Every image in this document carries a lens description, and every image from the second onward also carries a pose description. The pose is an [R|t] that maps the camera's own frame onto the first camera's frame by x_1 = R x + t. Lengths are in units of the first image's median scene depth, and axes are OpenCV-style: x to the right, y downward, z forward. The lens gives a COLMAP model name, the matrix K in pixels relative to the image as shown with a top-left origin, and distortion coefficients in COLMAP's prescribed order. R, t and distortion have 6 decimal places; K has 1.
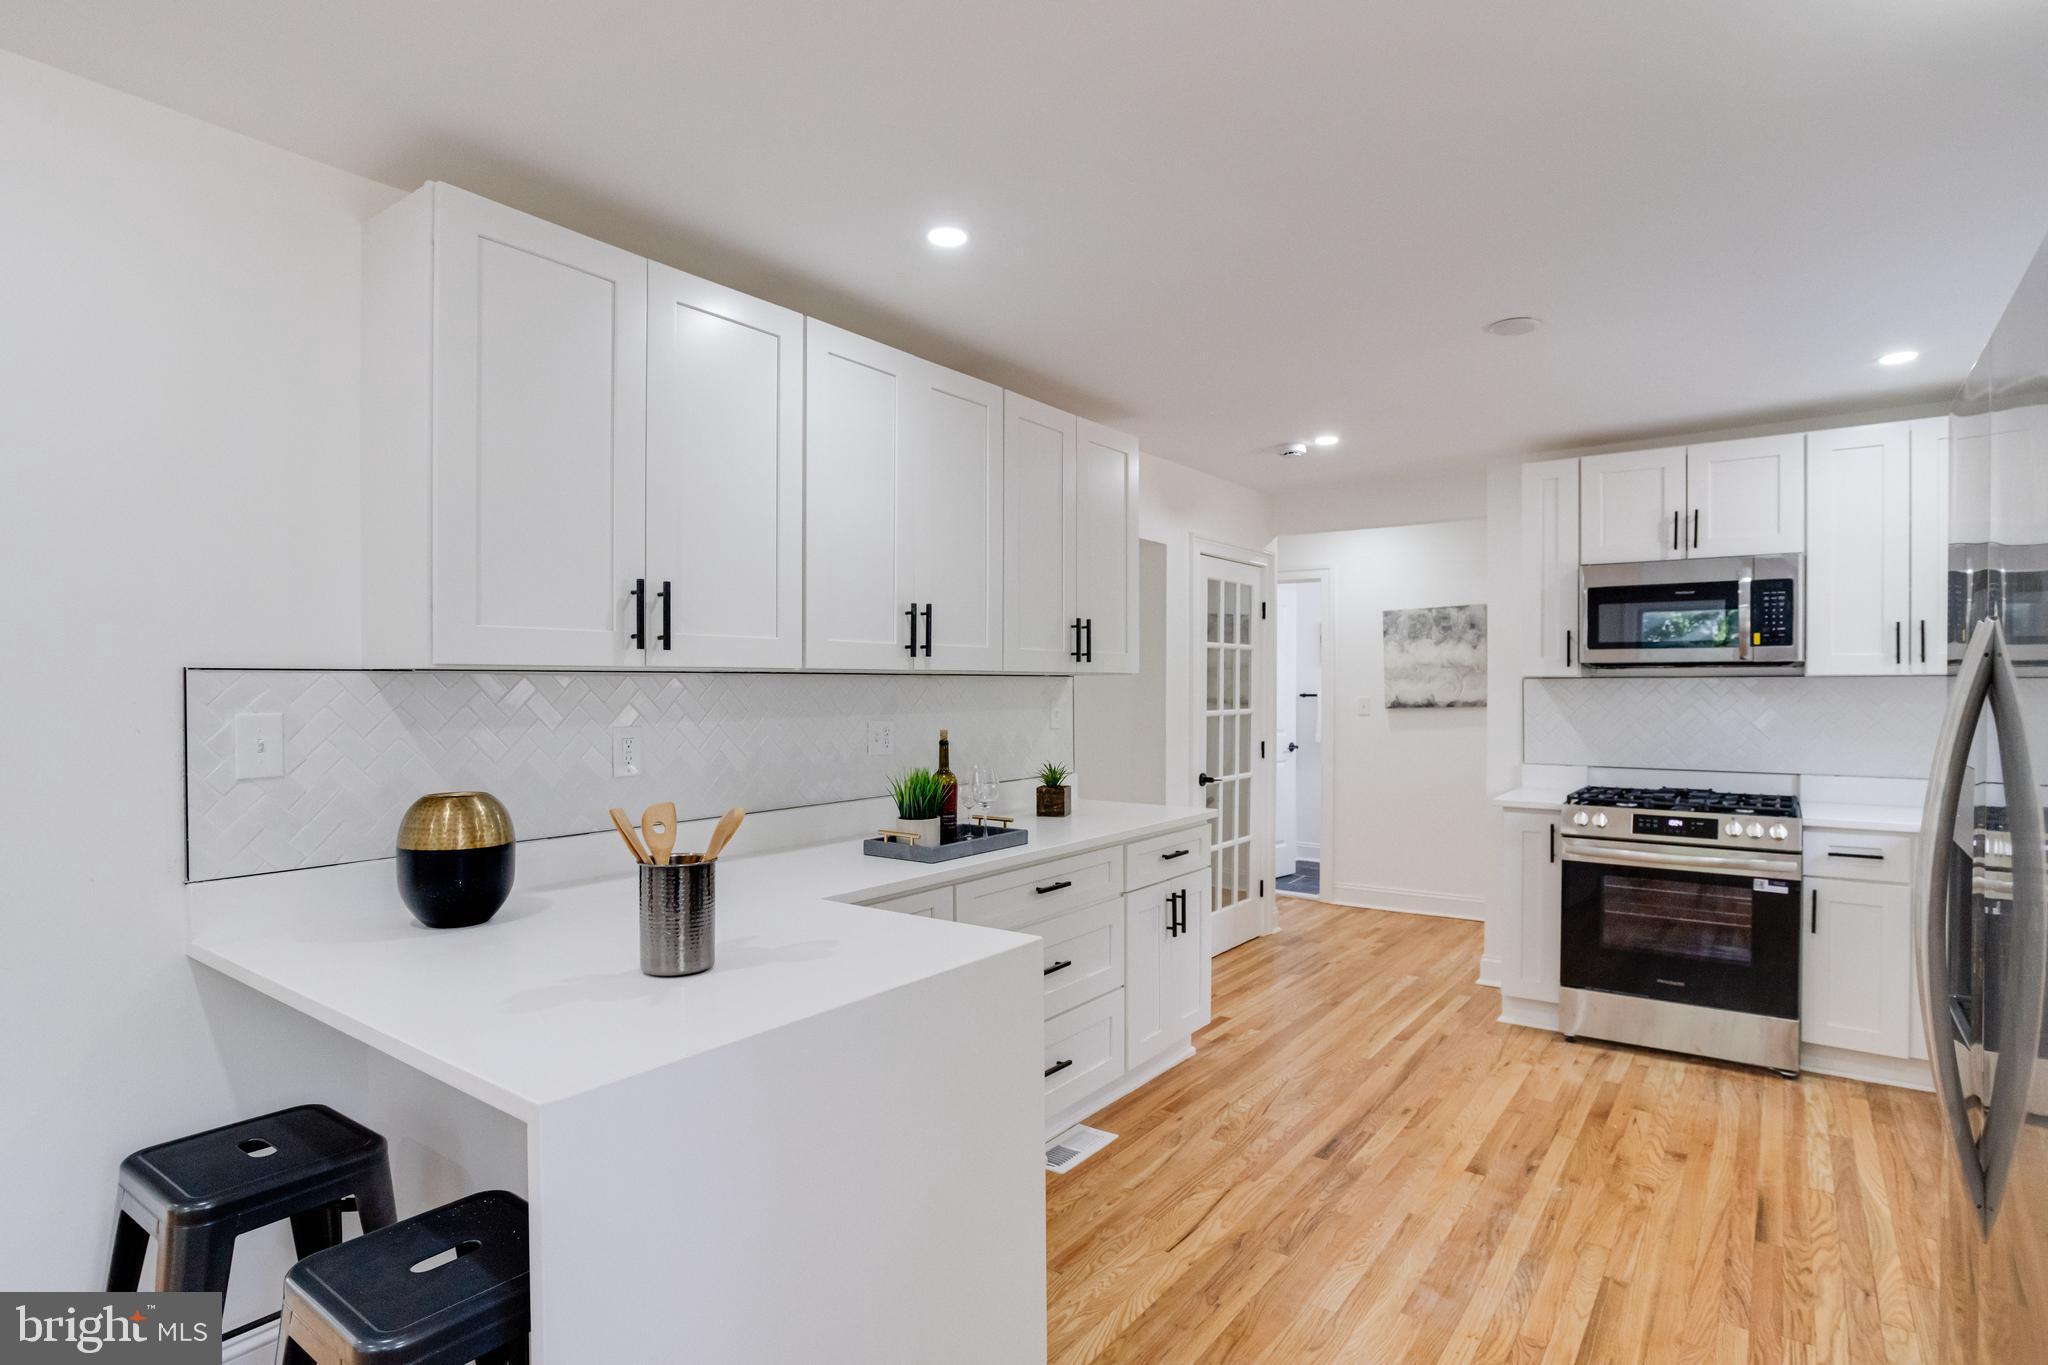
lens RADIAL K [[1052.2, 0, 1031.3], [0, 1052.2, 698.9], [0, 0, 1]] dist [-0.045350, 0.028445]
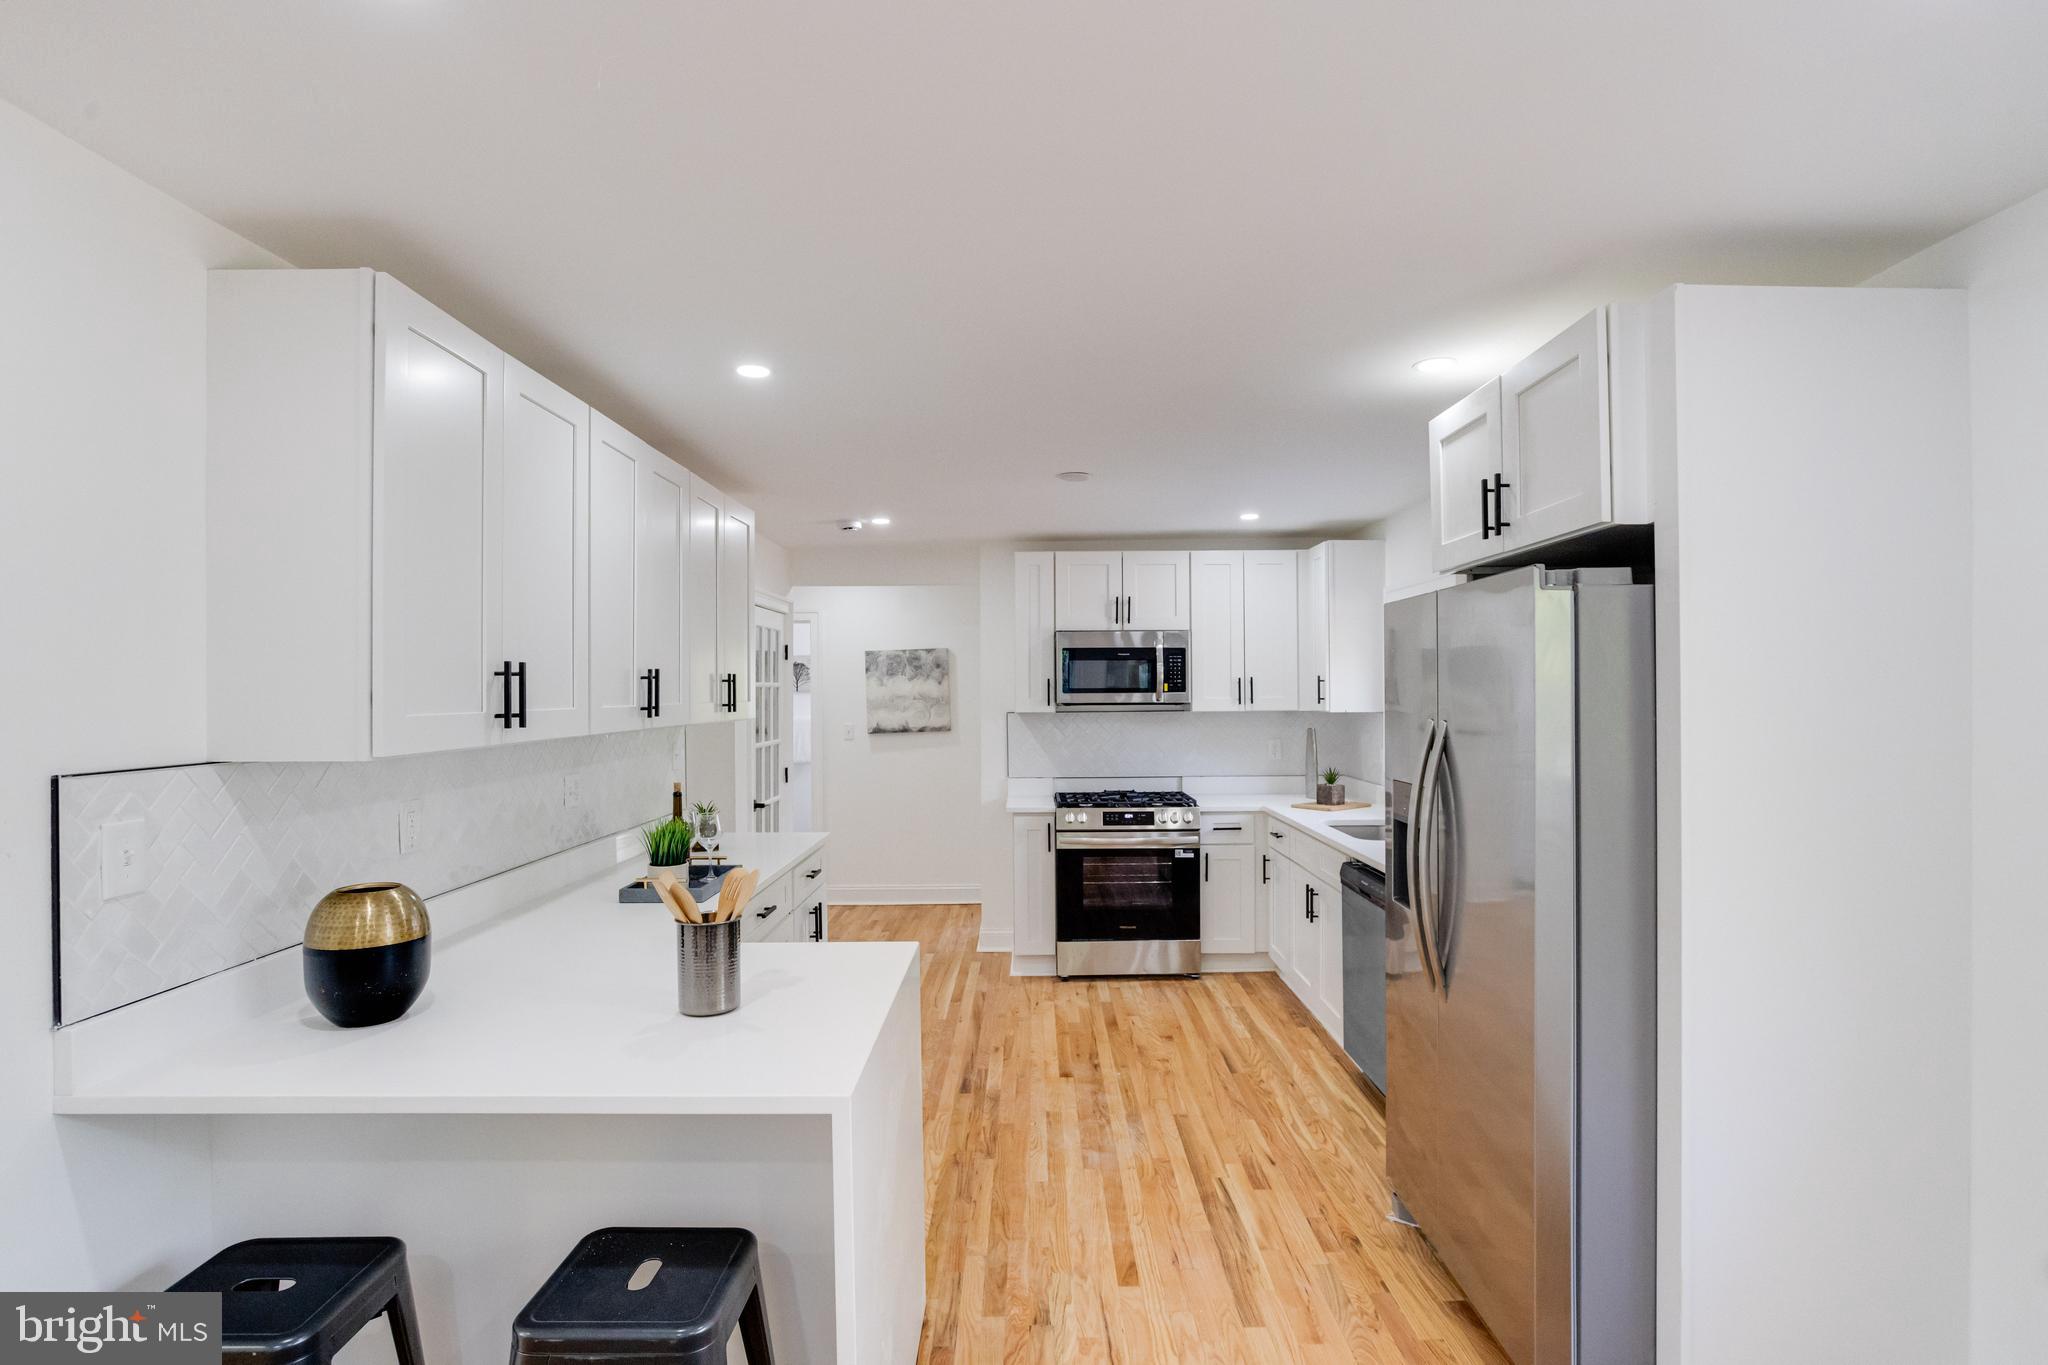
lens RADIAL K [[1027.2, 0, 1033.6], [0, 1027.2, 697.6], [0, 0, 1]] dist [-0.040473, 0.026576]
pose [[0.808534, -0.007680, 0.588399, -0.325519], [0.013308, 0.999898, -0.005236, -0.039362], [-0.588299, 0.012064, 0.808554, -0.077143]]
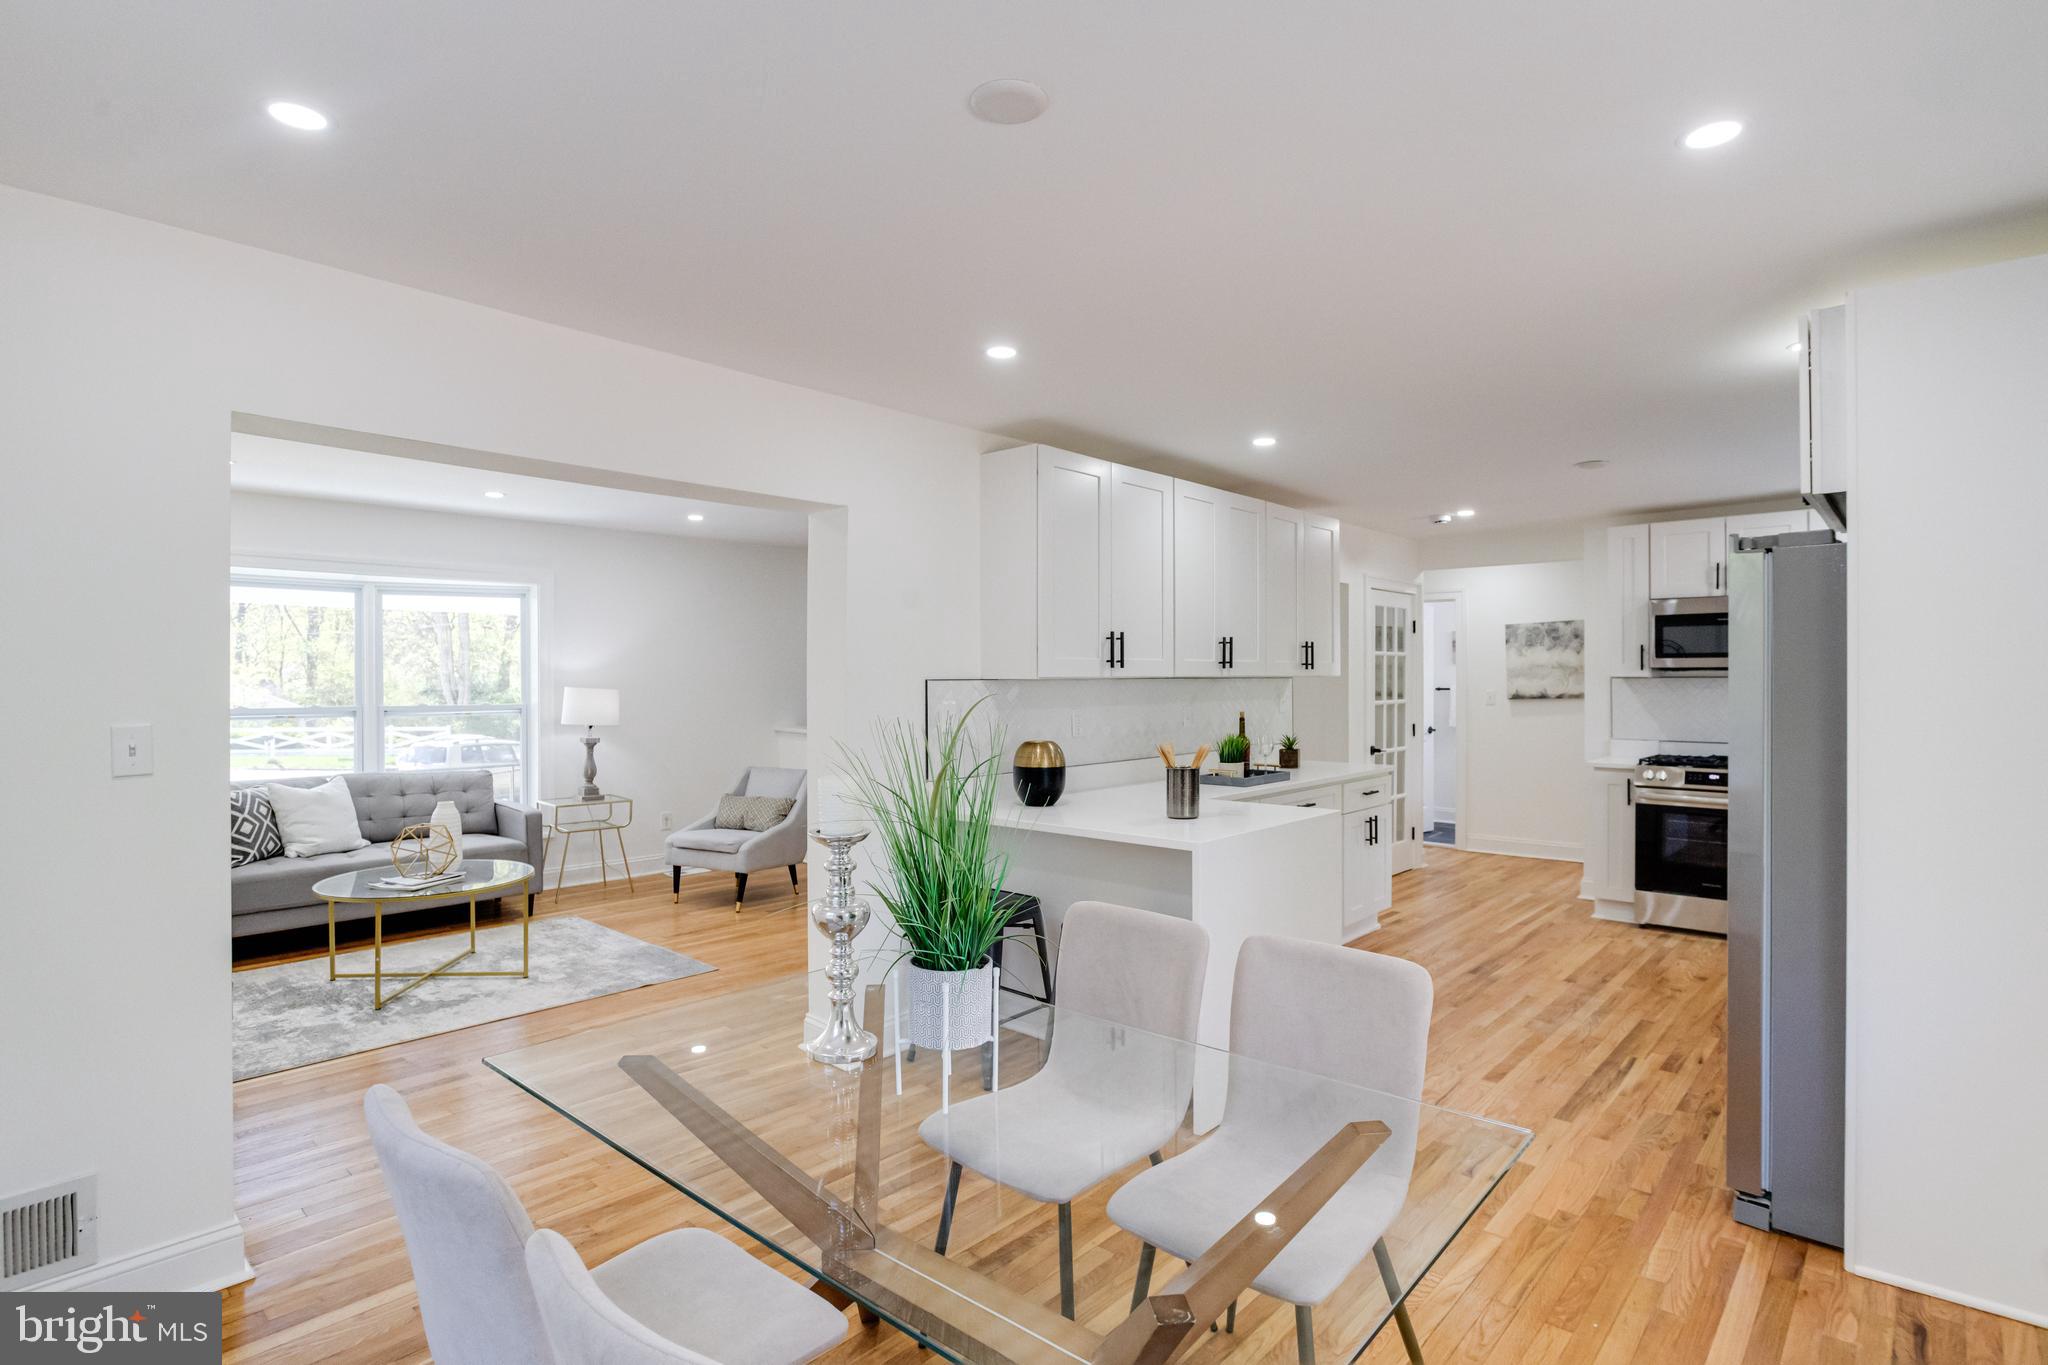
lens RADIAL K [[1015.5, 0, 1034.6], [0, 1015.5, 680.2], [0, 0, 1]] dist [-0.050167, 0.025486]
pose [[0.994021, -0.001228, -0.109186, -0.186005], [0.000071, 0.999944, -0.010602, -0.002977], [0.109192, 0.010530, 0.993965, -0.519265]]
